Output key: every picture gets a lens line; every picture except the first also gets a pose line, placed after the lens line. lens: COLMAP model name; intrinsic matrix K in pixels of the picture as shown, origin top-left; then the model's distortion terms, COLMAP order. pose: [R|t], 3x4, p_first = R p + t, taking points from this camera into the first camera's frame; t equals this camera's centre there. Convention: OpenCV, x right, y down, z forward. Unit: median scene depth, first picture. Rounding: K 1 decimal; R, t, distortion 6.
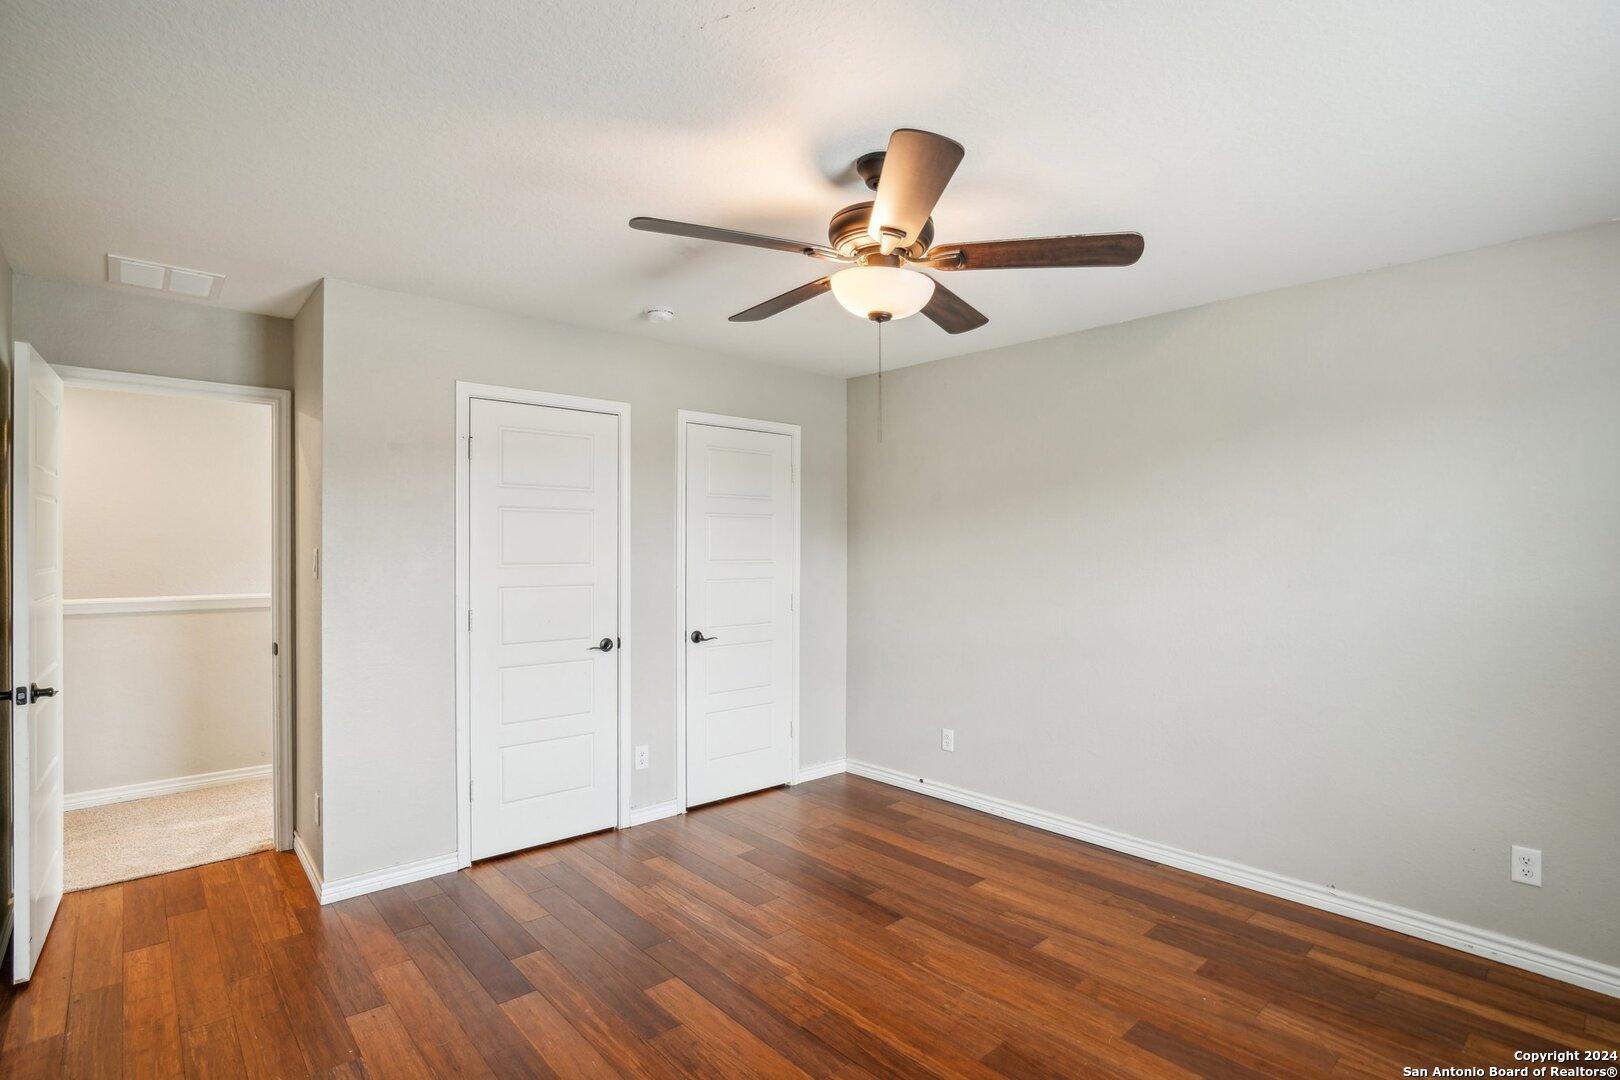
lens RADIAL K [[780.2, 0, 839.5], [0, 780.2, 547.1], [0, 0, 1]] dist [-0.031456, 0.004706]
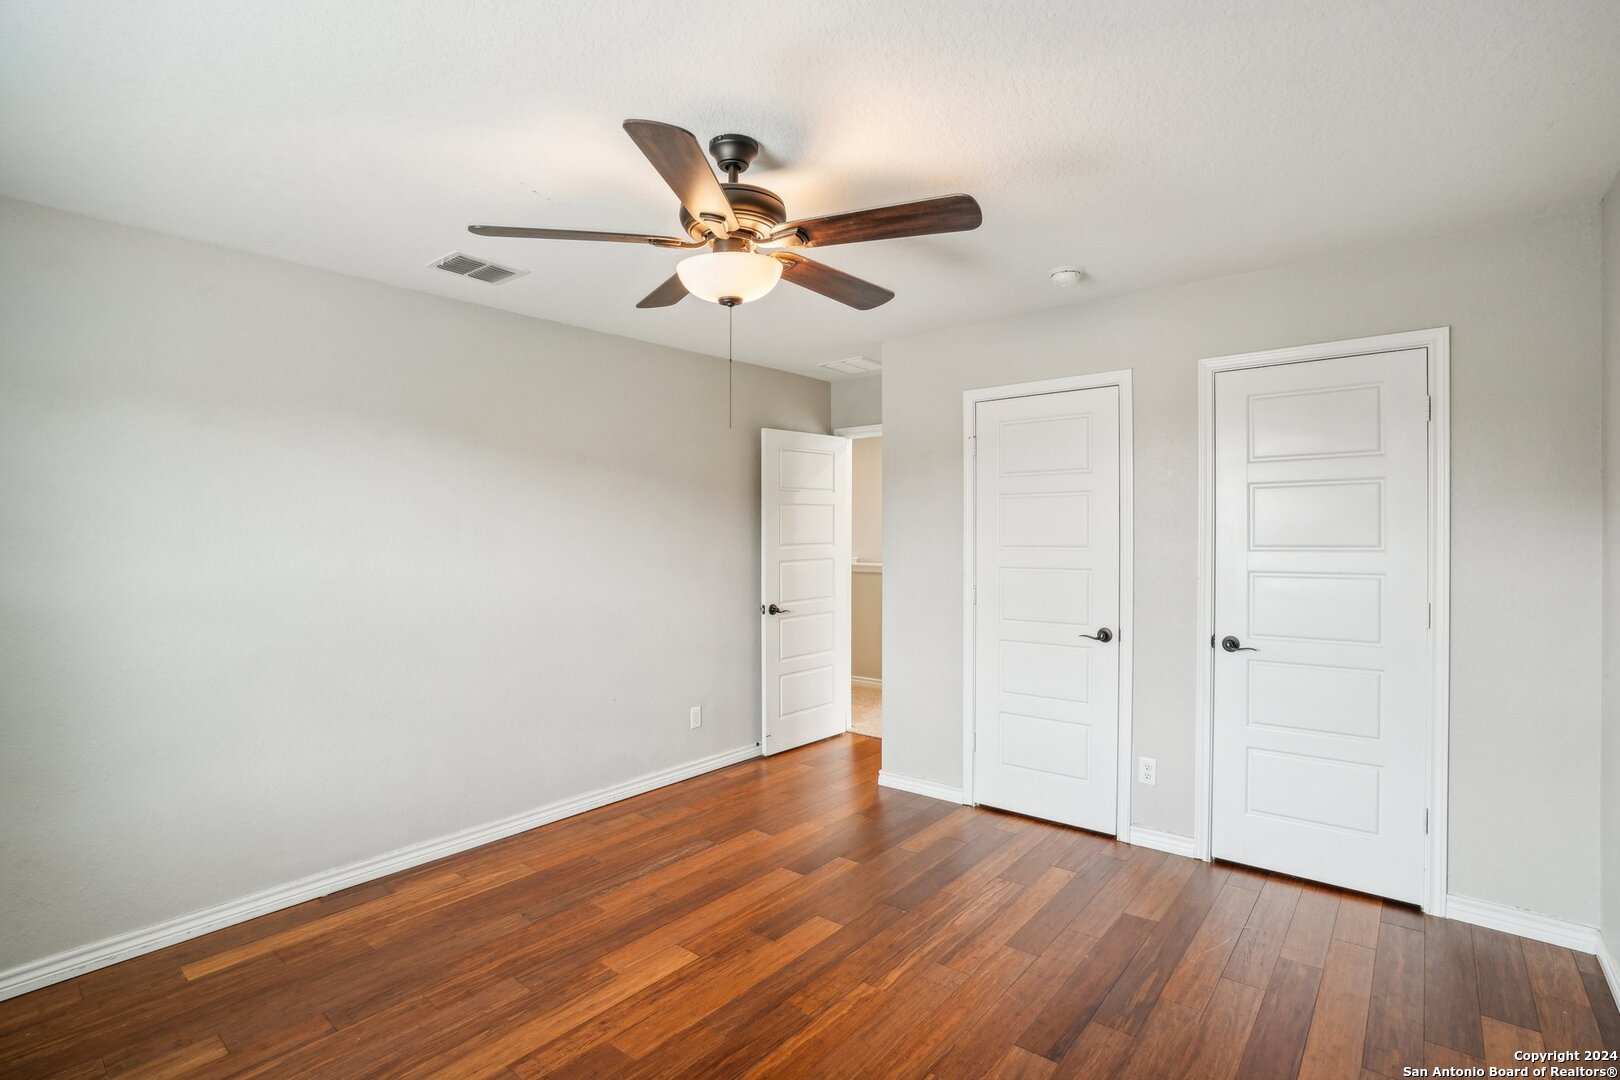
lens RADIAL K [[780.2, 0, 822.8], [0, 780.2, 512.6], [0, 0, 1]] dist [-0.031456, 0.004706]
pose [[0.143533, -0.026826, -0.989282, 0.658846], [0.007649, 0.999633, -0.025997, 0.001618], [0.989616, -0.003835, 0.143685, 0.611604]]
